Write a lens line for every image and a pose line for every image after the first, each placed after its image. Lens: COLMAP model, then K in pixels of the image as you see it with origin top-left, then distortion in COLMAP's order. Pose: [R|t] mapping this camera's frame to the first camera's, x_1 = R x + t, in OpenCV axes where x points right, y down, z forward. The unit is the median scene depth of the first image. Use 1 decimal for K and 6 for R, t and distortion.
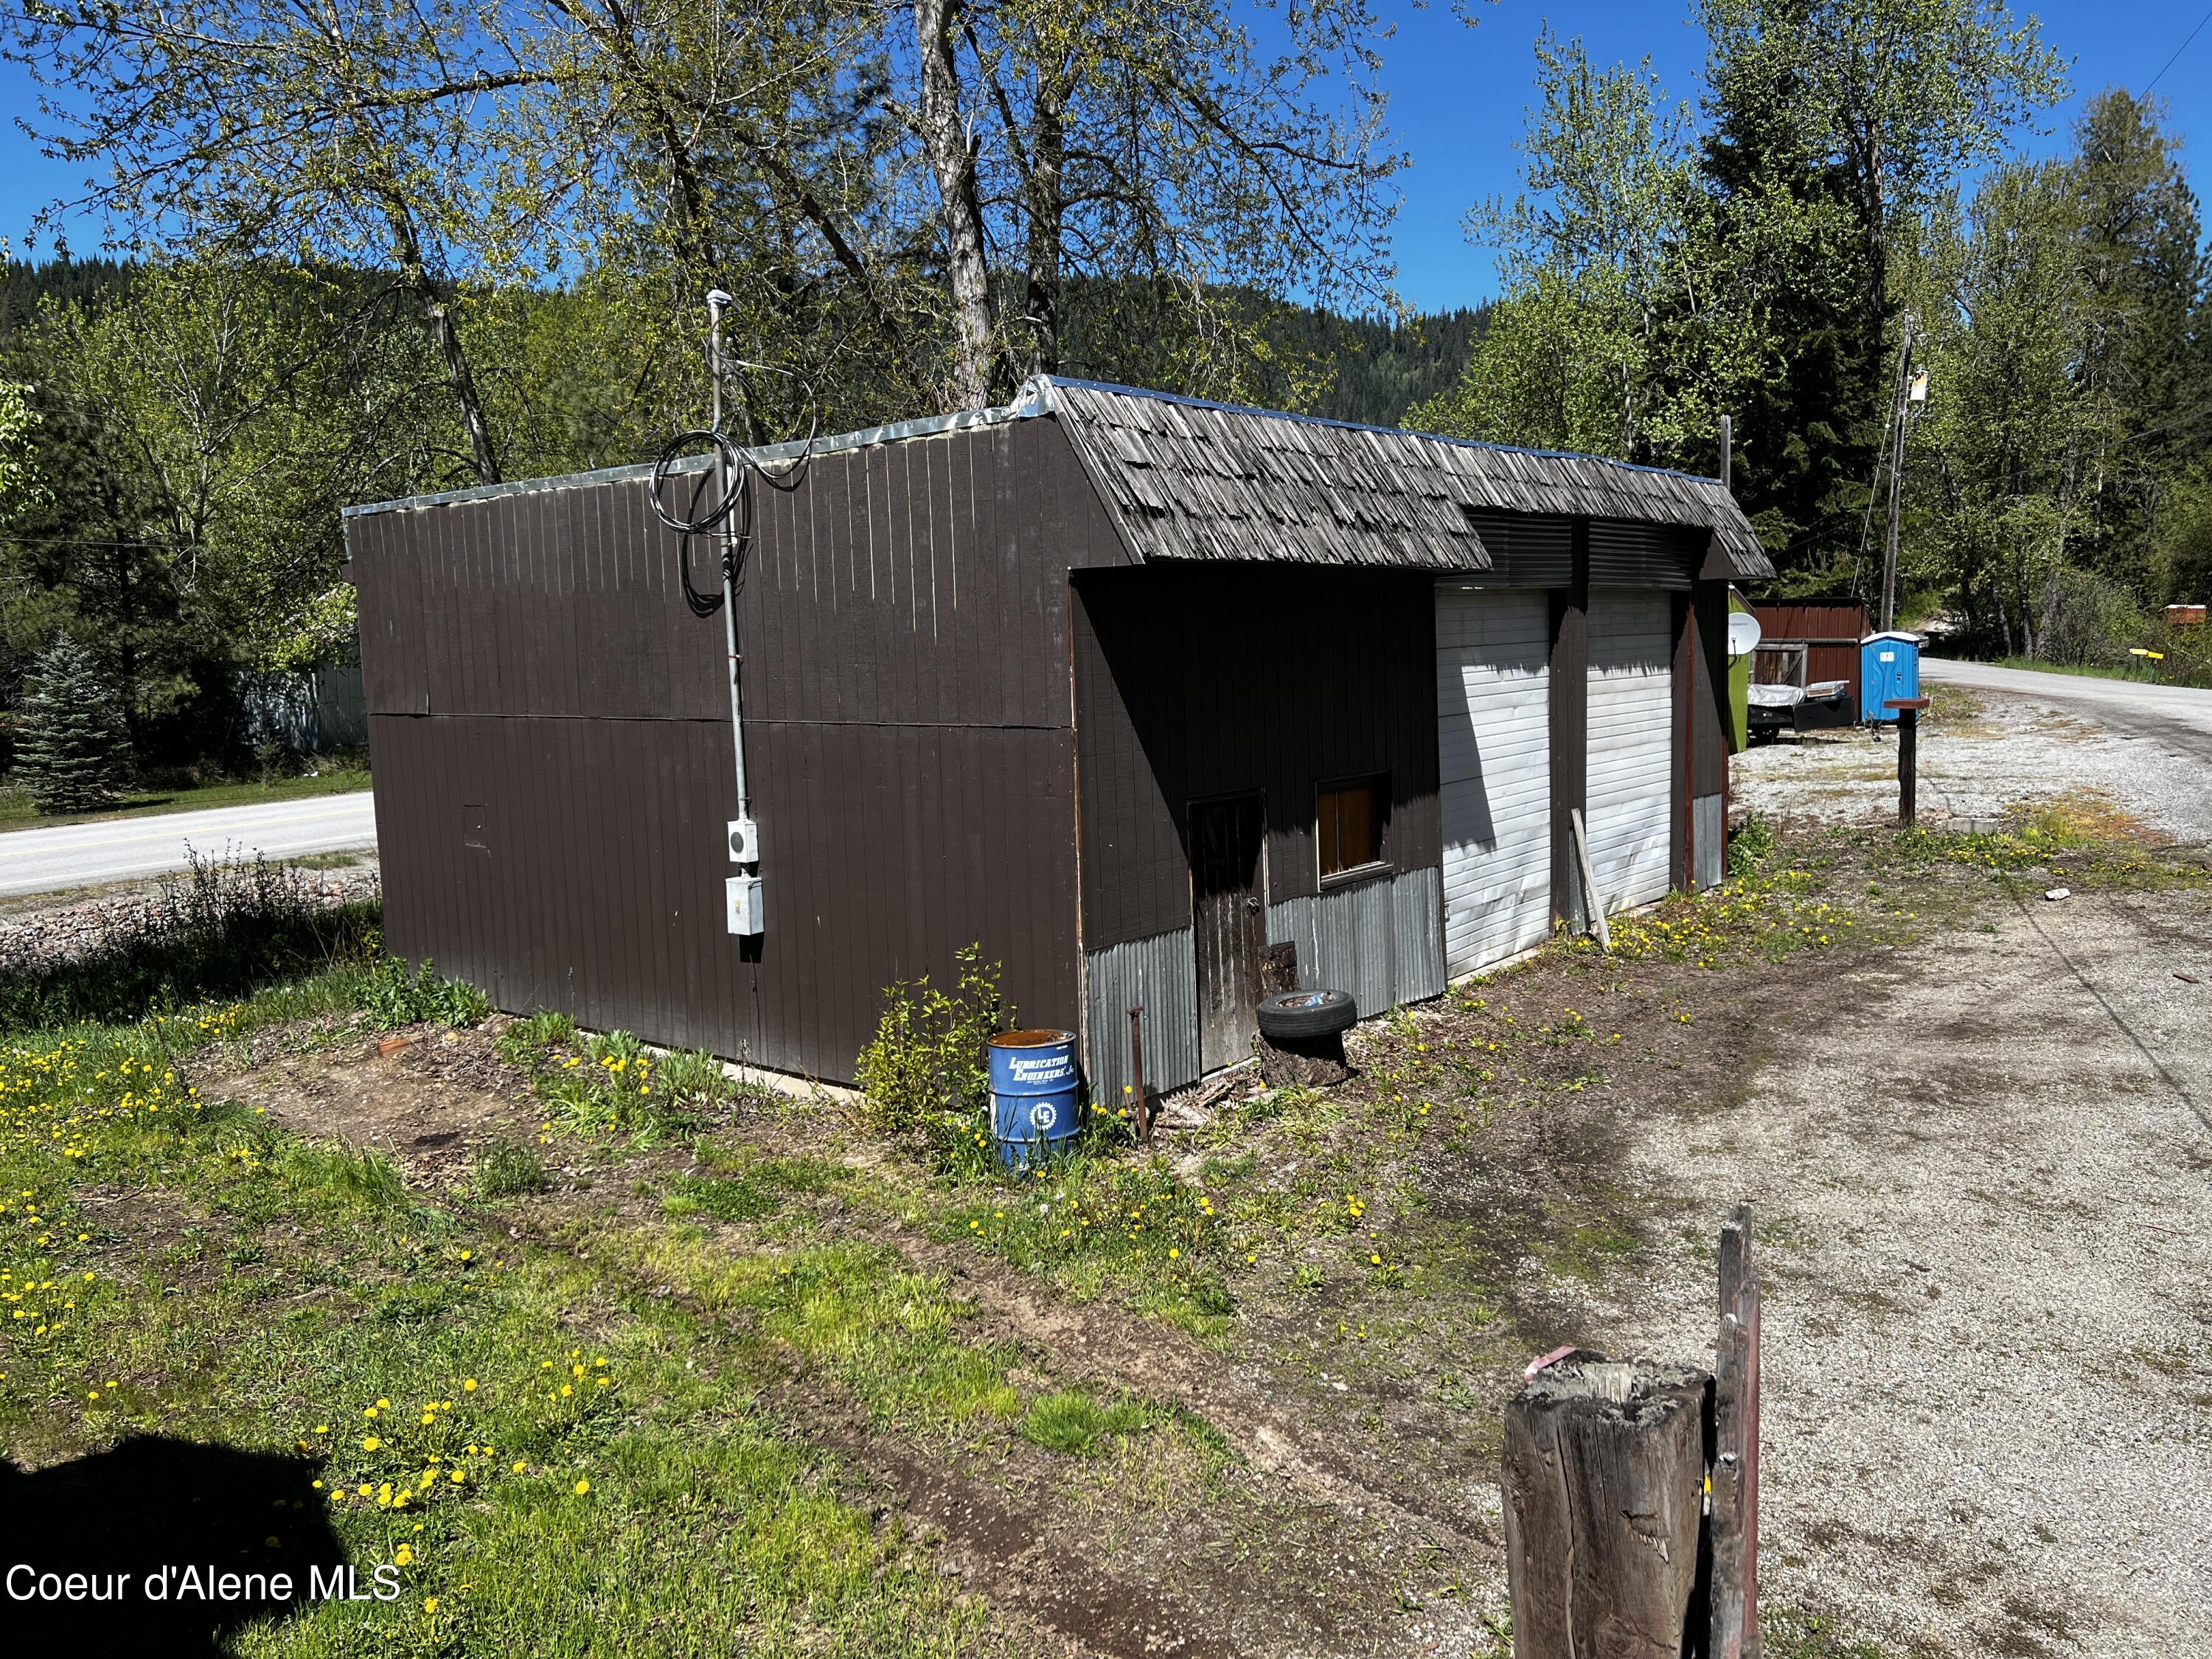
lens RADIAL K [[1638.2, 0, 1111.5], [0, 1638.2, 822.6], [0, 0, 1]] dist [0.034075, -0.020533]
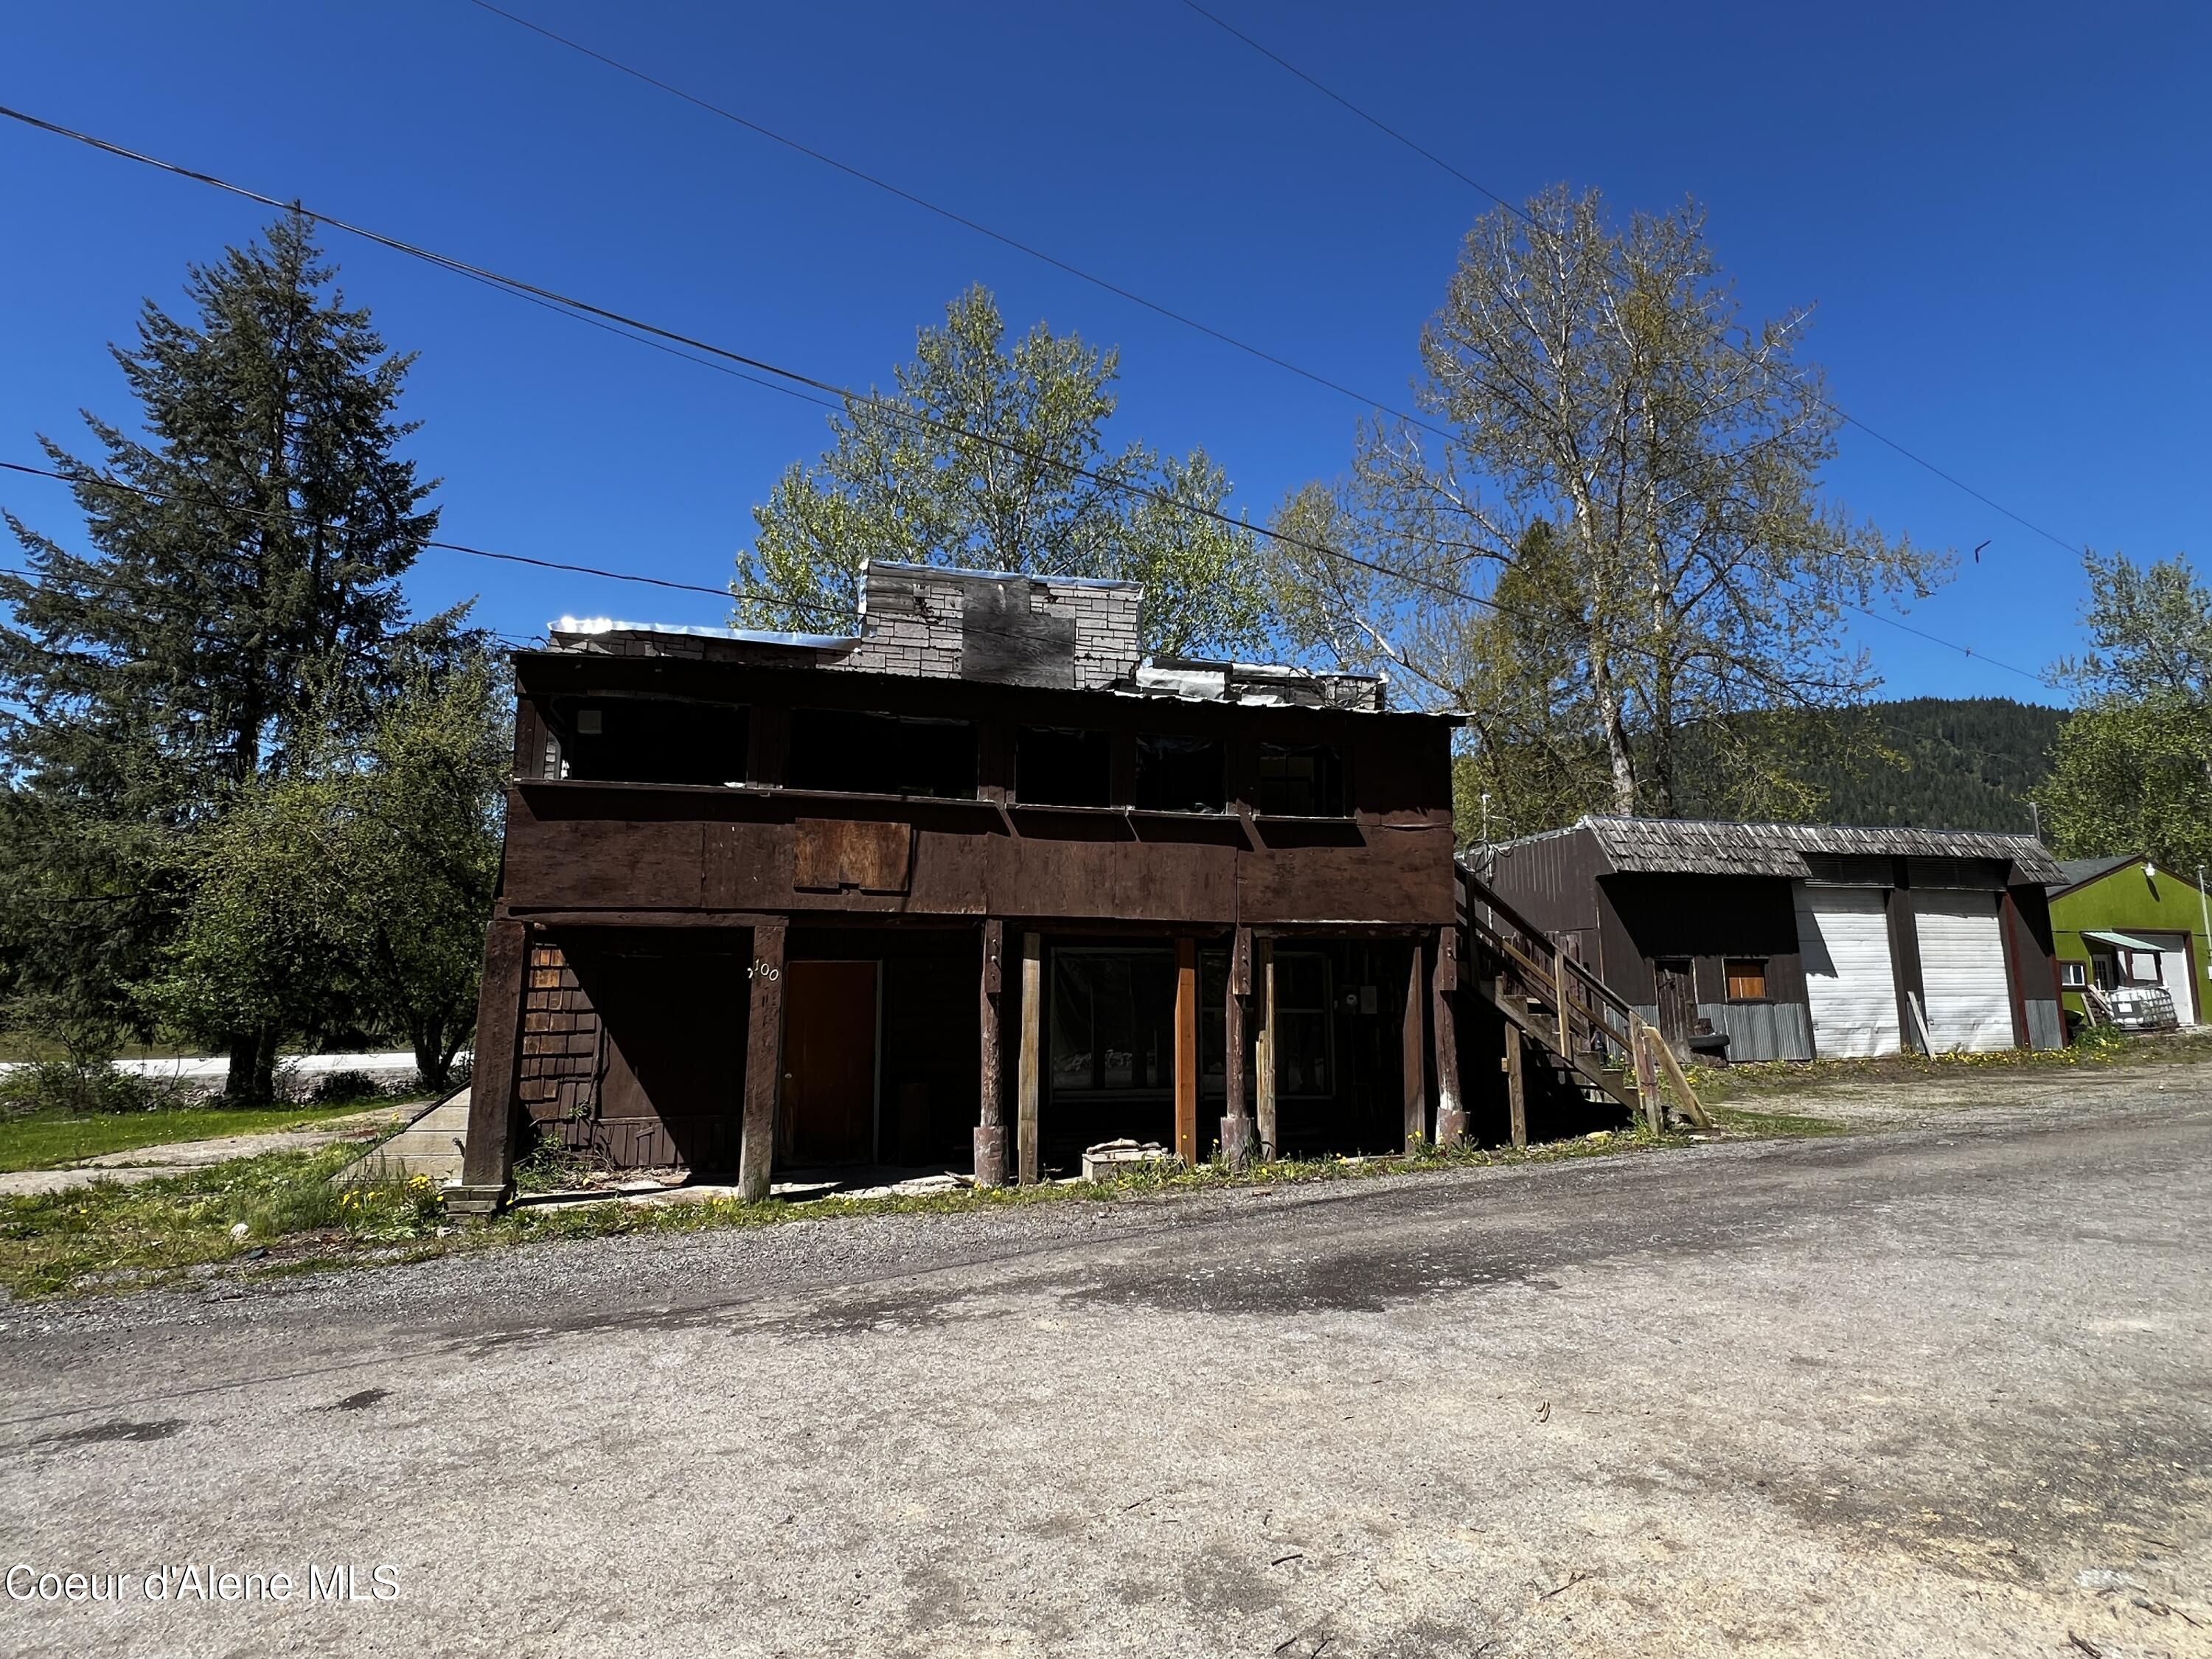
lens RADIAL K [[1105.0, 0, 1098.9], [0, 1105.0, 812.8], [0, 0, 1]] dist [-0.003187, -0.000476]
pose [[0.814874, -0.069378, -0.575471, 0.320546], [-0.081788, 0.969116, -0.232647, 0.224270], [0.573839, 0.236644, 0.784033, -0.925140]]
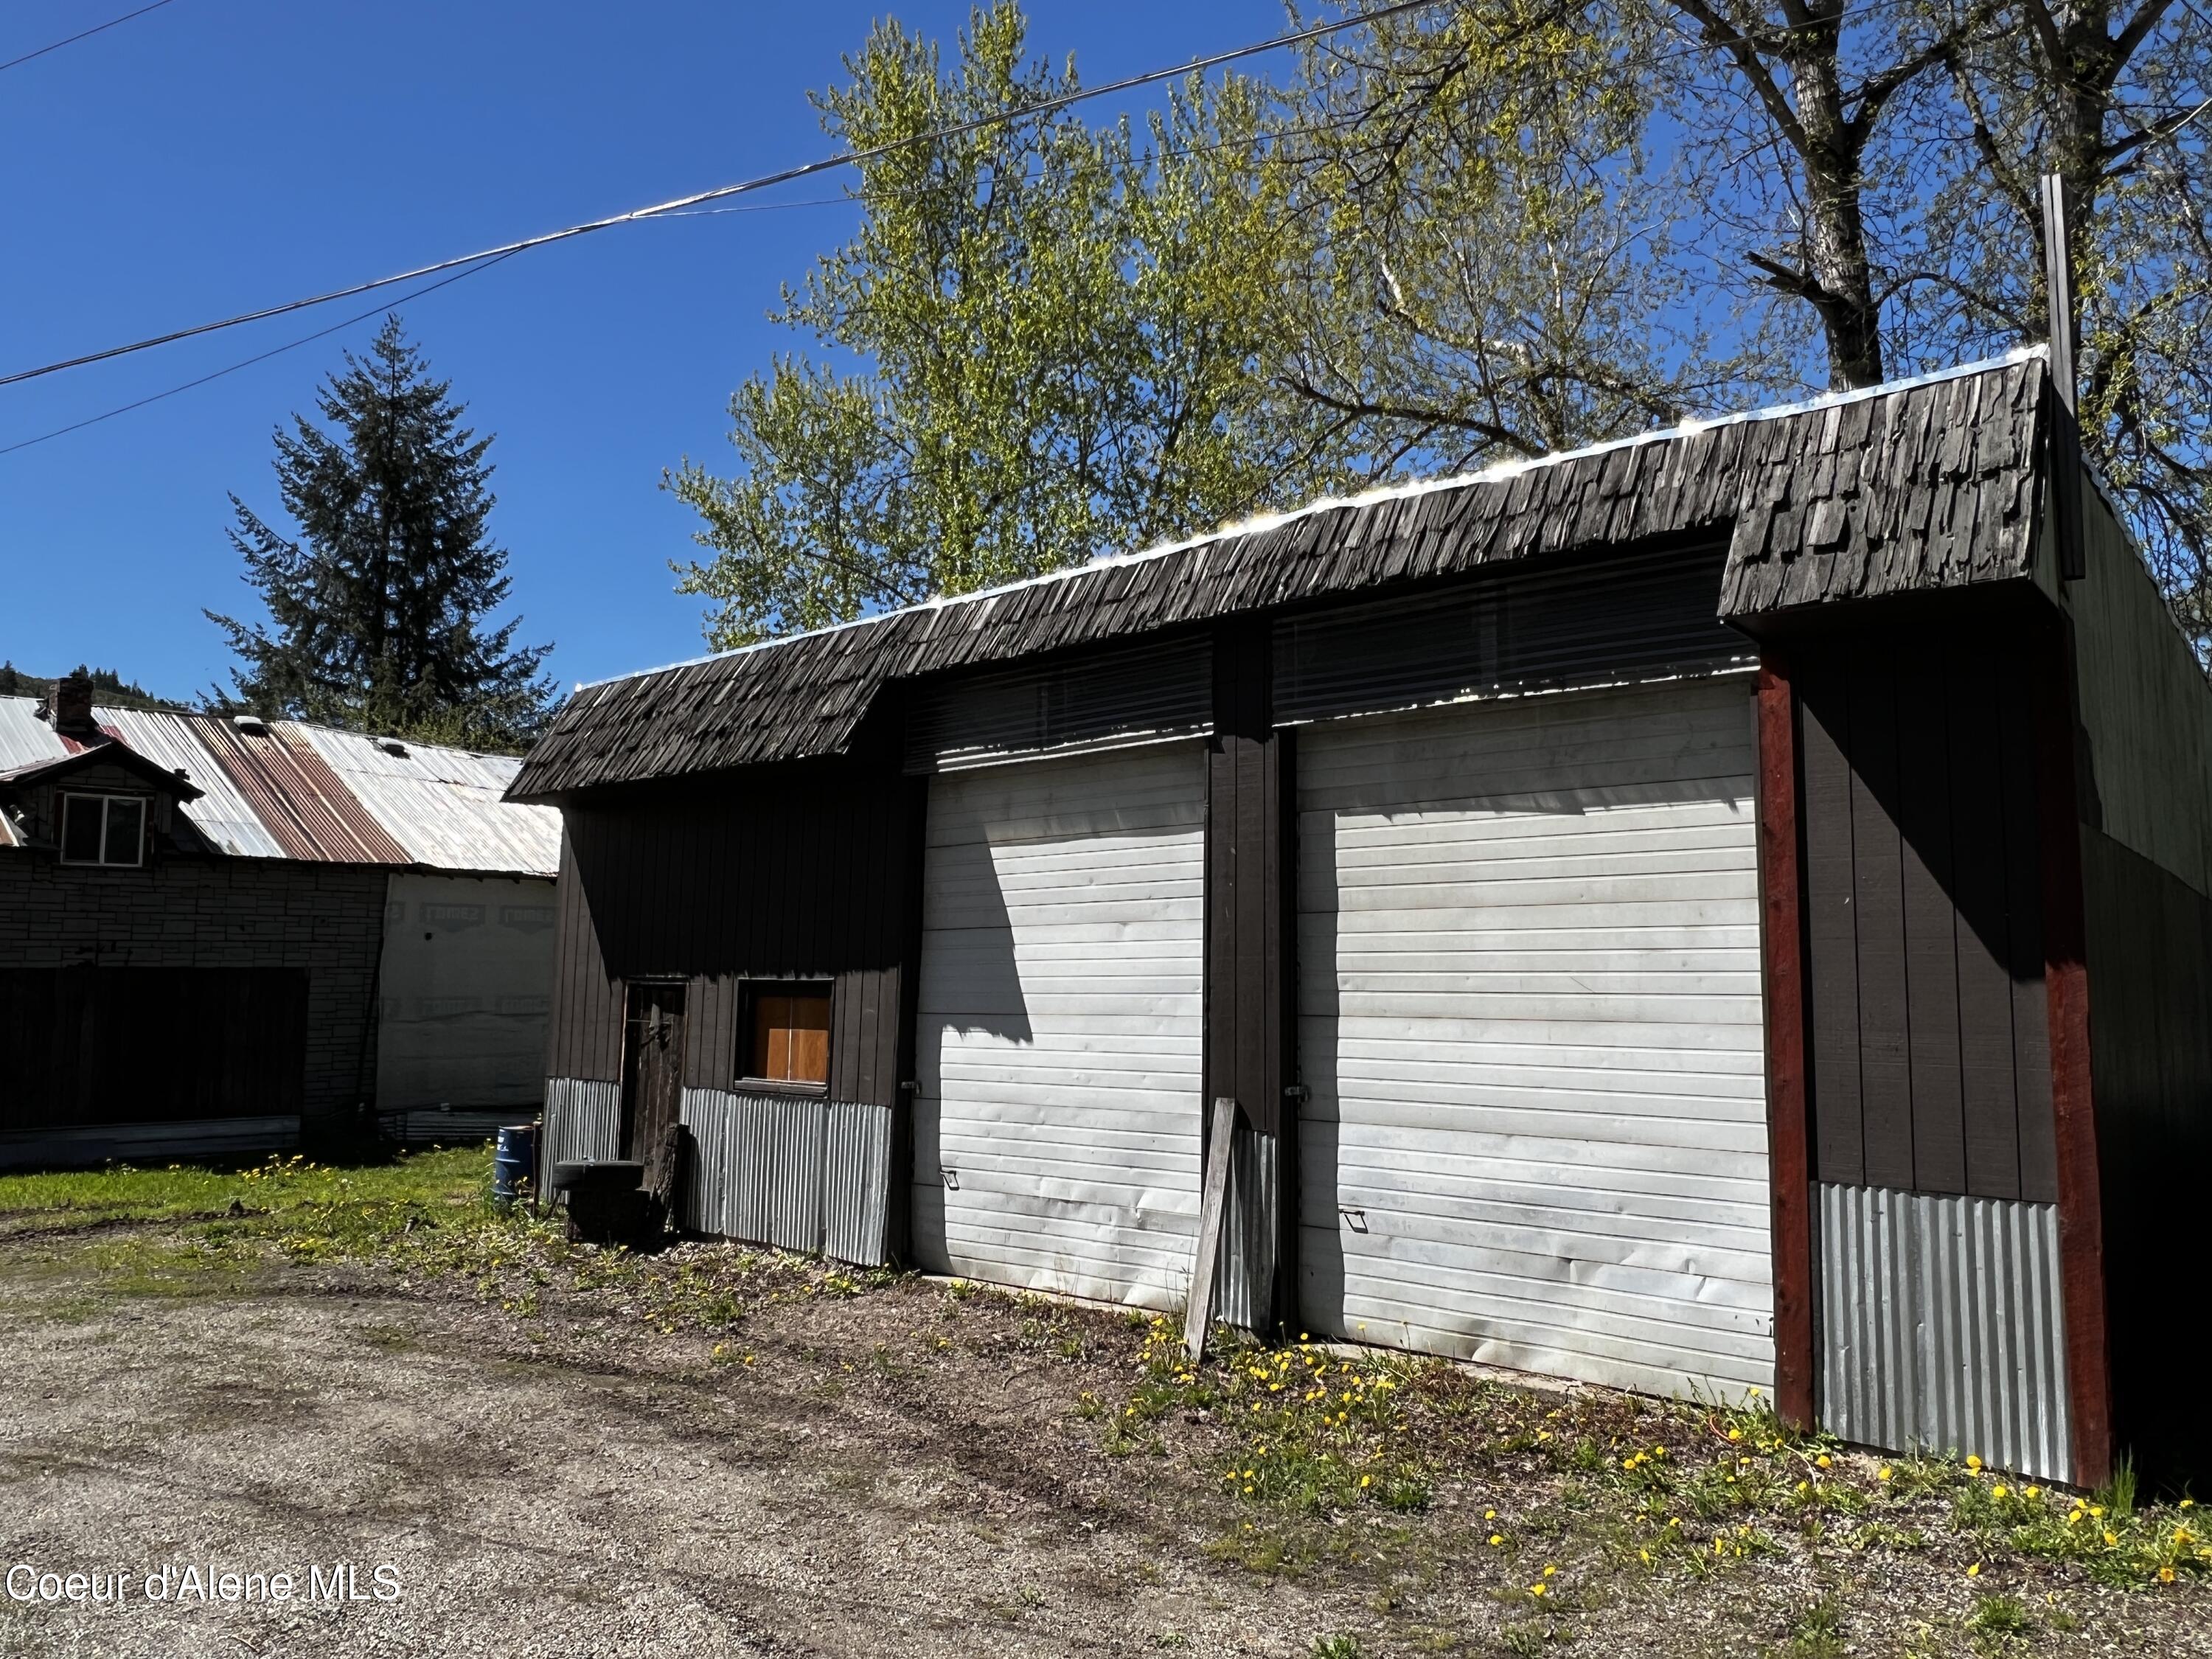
lens RADIAL K [[1479.9, 0, 1102.8], [0, 1479.9, 835.1], [0, 0, 1]] dist [-0.011429, 0.013570]
pose [[-0.007182, -0.075238, -0.997140, 0.994881], [-0.120310, 0.989987, -0.073831, -0.069786], [0.992710, 0.119435, -0.016162, 1.156826]]
